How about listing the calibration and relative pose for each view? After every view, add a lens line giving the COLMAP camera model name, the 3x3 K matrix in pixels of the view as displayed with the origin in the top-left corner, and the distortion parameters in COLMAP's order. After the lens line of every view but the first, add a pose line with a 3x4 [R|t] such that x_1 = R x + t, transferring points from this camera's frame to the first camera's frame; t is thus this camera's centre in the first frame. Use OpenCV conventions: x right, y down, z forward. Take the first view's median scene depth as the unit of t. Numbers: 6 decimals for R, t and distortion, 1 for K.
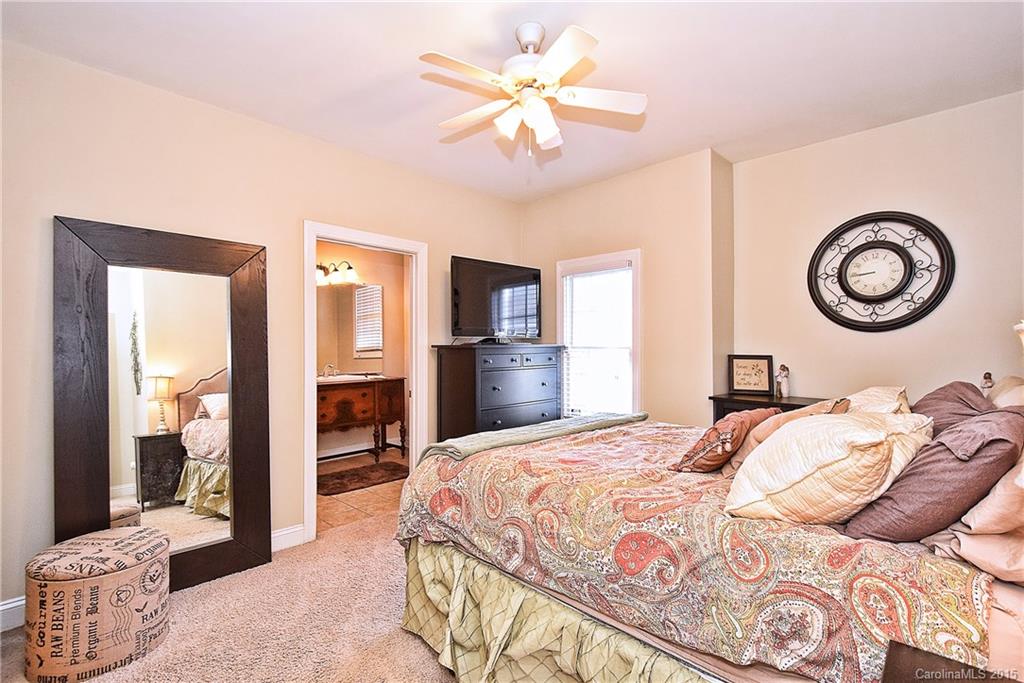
lens RADIAL K [[465.4, 0, 511.4], [0, 465.4, 348.8], [0, 0, 1]] dist [0.002449, 0.000358]
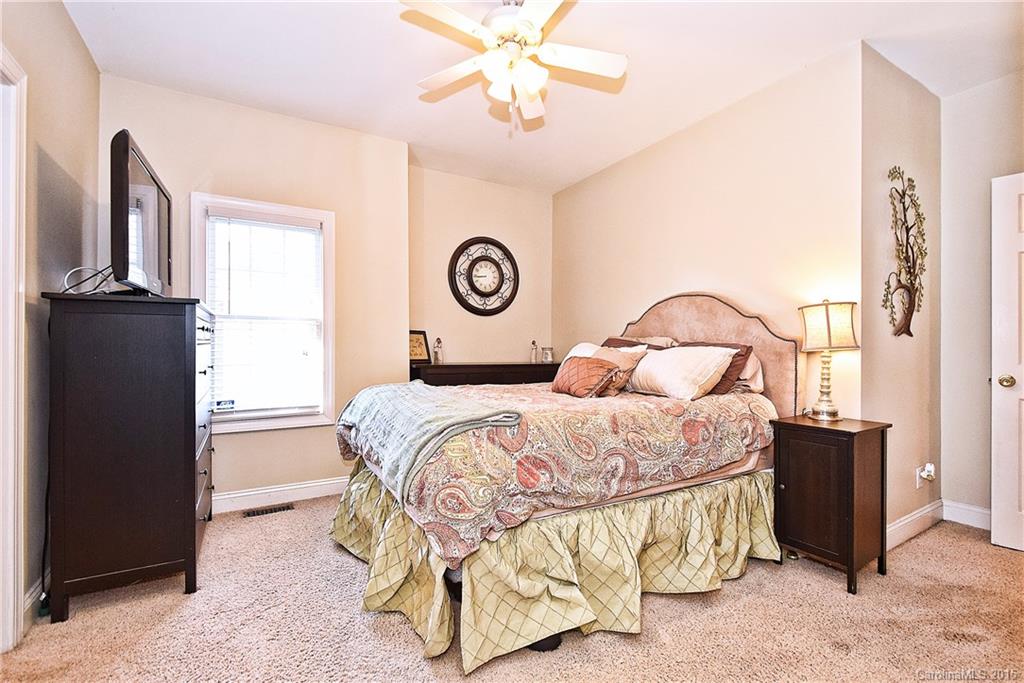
lens RADIAL K [[465.4, 0, 511.1], [0, 465.4, 341.0], [0, 0, 1]] dist [0.002449, 0.000358]
pose [[0.258555, 0.009224, 0.965952, -0.667157], [-0.000214, 0.999955, -0.009491, 0.061017], [-0.965996, 0.002247, 0.258545, 0.537113]]
